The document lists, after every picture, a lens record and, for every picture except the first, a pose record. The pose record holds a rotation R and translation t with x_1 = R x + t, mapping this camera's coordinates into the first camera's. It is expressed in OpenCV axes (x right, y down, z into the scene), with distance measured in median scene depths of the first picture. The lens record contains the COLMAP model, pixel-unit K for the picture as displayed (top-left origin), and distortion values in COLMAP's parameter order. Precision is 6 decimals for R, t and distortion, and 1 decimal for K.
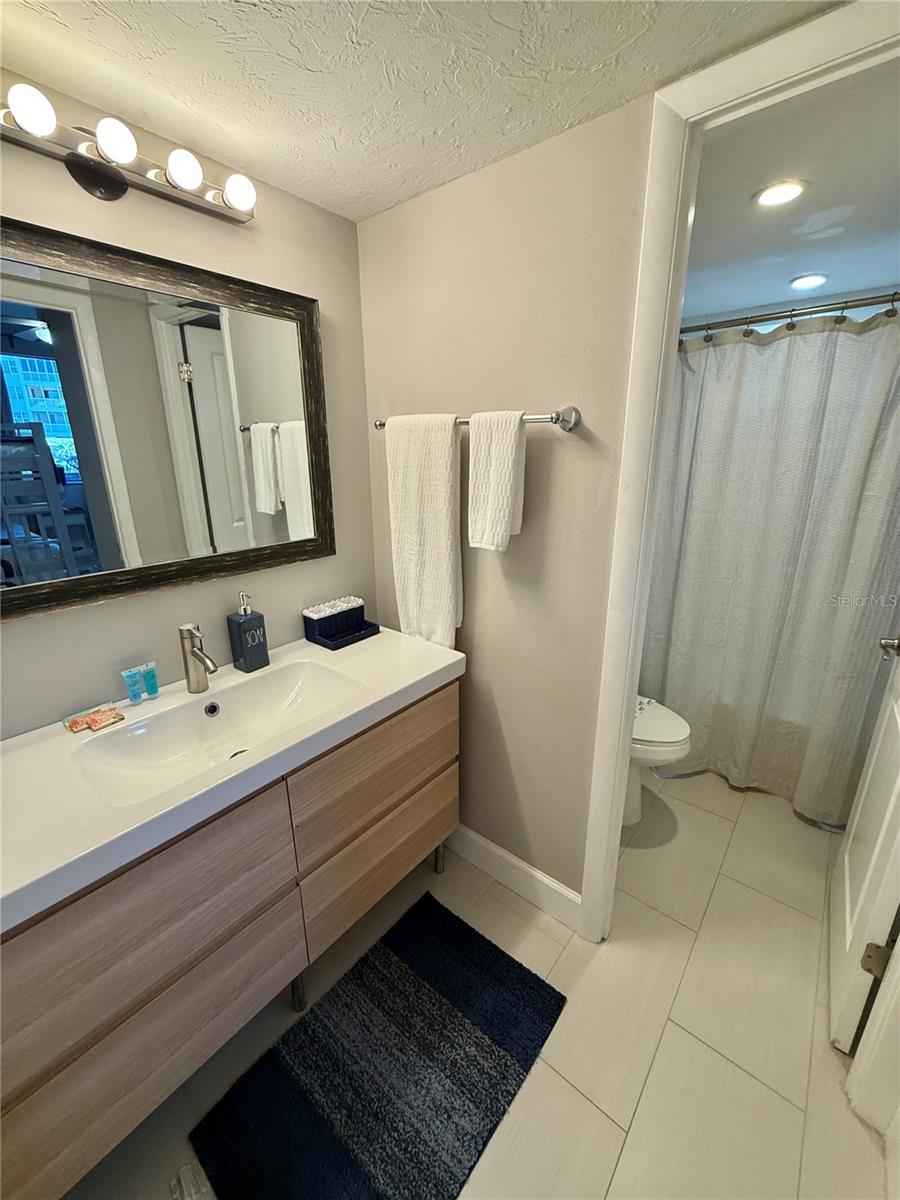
lens RADIAL K [[480.7, 0, 450.3], [0, 480.7, 597.1], [0, 0, 1]] dist [0.001776, -0.000104]
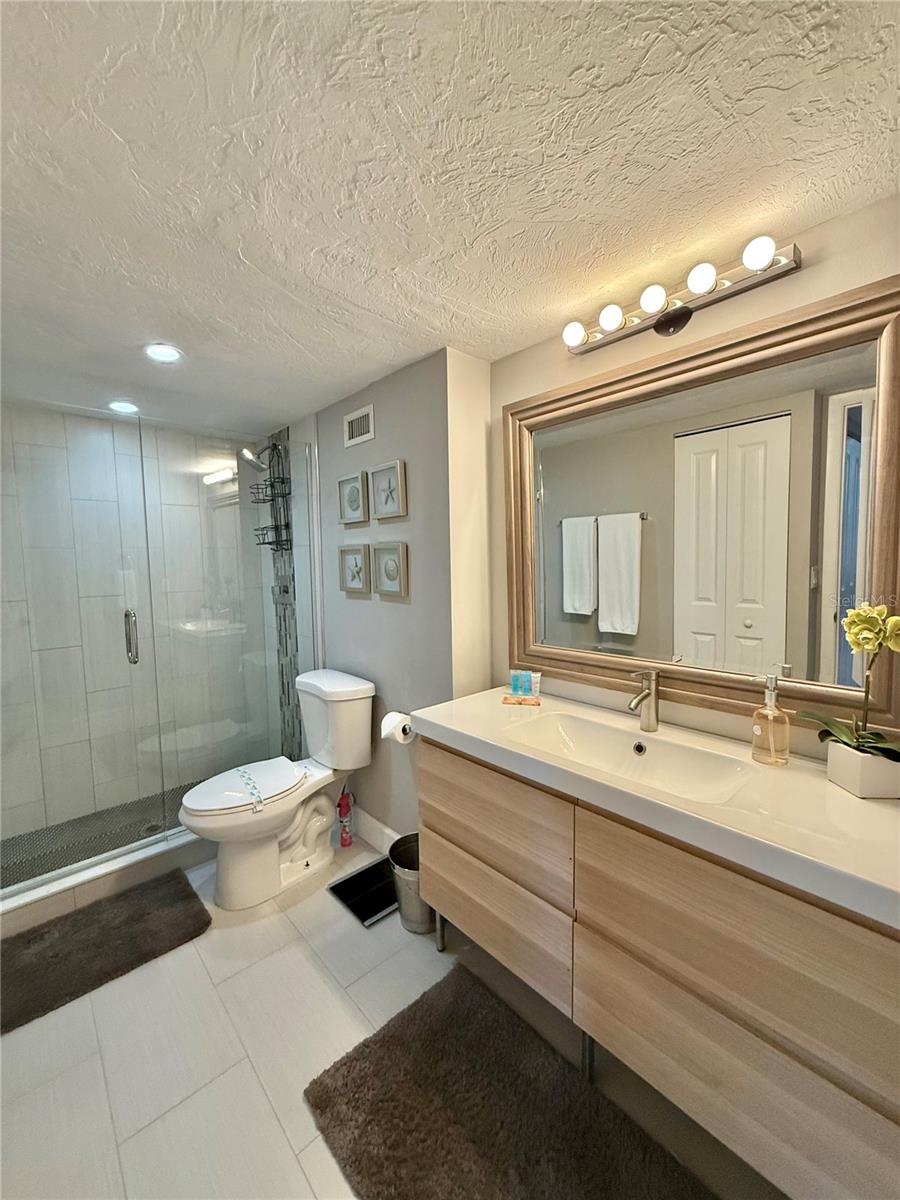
lens RADIAL K [[480.7, 0, 450.3], [0, 480.7, 597.1], [0, 0, 1]] dist [0.001776, -0.000104]
pose [[-0.130715, 0.102072, -0.986152, 0.703827], [-0.245264, 0.960439, 0.131920, -0.158026], [0.960604, 0.259111, -0.100509, 0.708574]]
